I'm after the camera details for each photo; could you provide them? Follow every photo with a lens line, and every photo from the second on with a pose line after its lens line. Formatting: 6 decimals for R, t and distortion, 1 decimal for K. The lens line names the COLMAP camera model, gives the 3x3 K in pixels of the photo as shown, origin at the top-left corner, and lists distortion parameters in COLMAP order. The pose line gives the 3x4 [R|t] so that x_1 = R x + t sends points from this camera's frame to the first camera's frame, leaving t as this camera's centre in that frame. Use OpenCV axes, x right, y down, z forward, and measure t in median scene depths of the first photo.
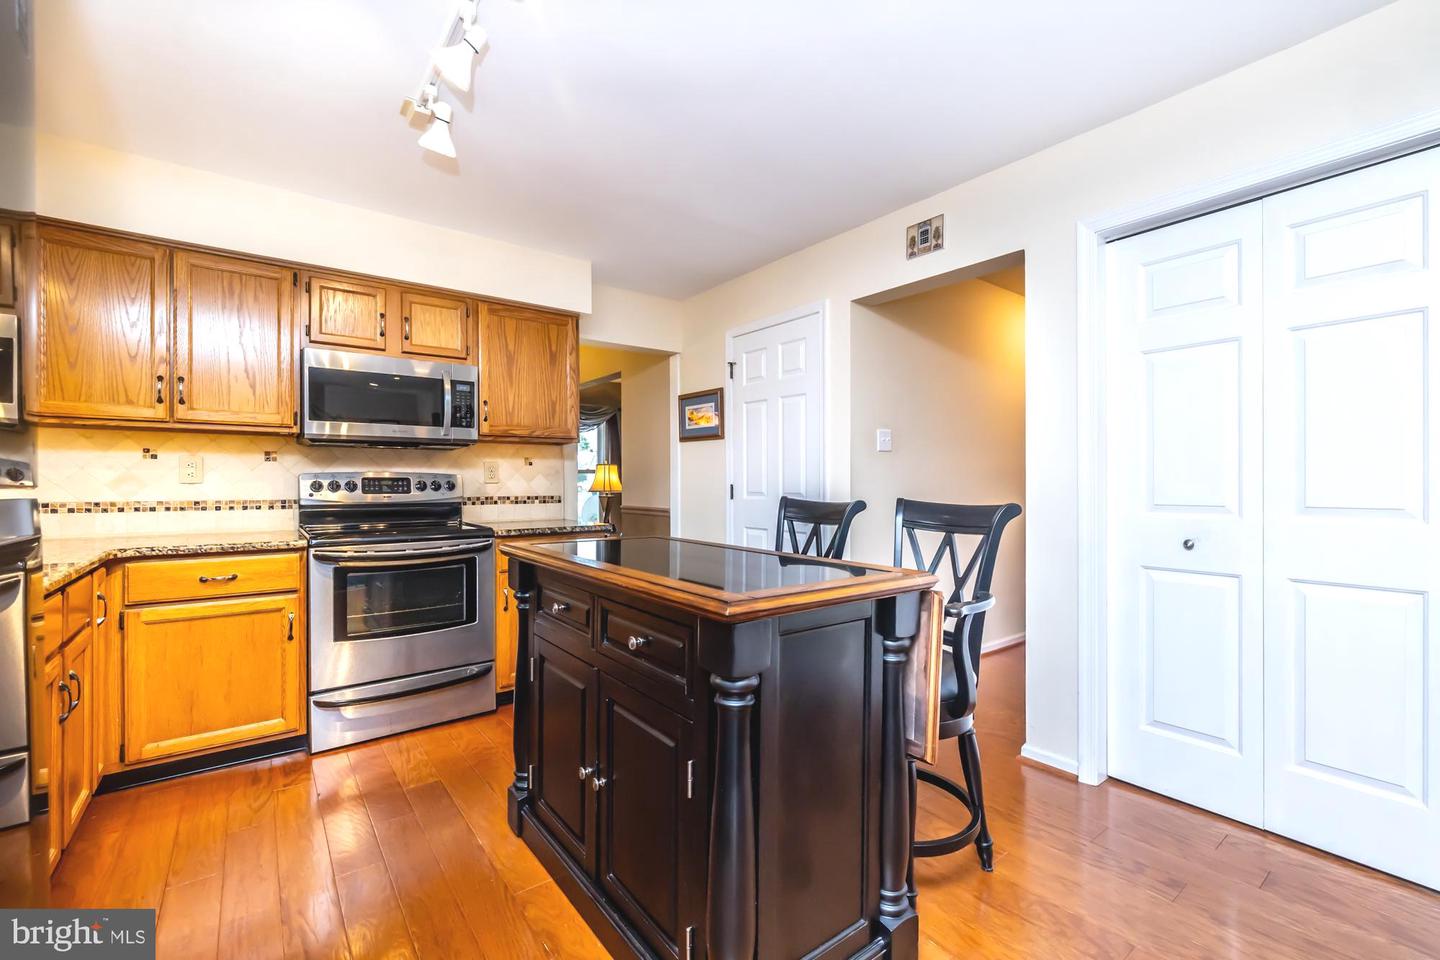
lens RADIAL K [[619.4, 0, 711.6], [0, 619.4, 472.4], [0, 0, 1]] dist [-0.003274, 0.000064]
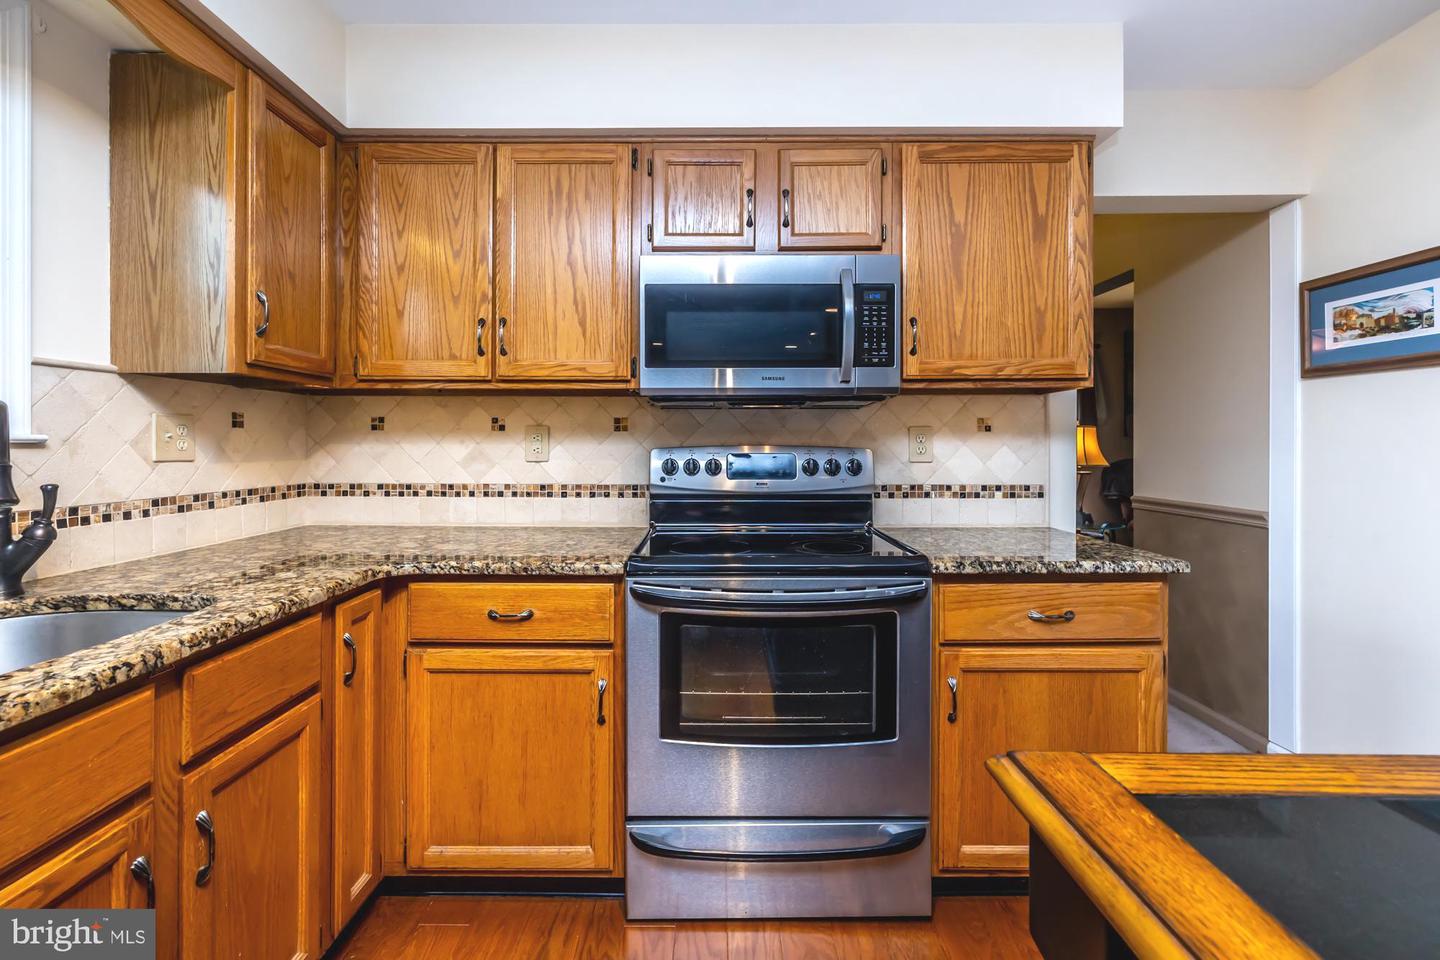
lens RADIAL K [[619.4, 0, 711.6], [0, 619.4, 472.4], [0, 0, 1]] dist [-0.003274, 0.000064]
pose [[0.799190, 0.027823, -0.600435, -0.192248], [0.009004, 0.998262, 0.058242, -0.011486], [0.601012, -0.051953, 0.797550, 0.490229]]
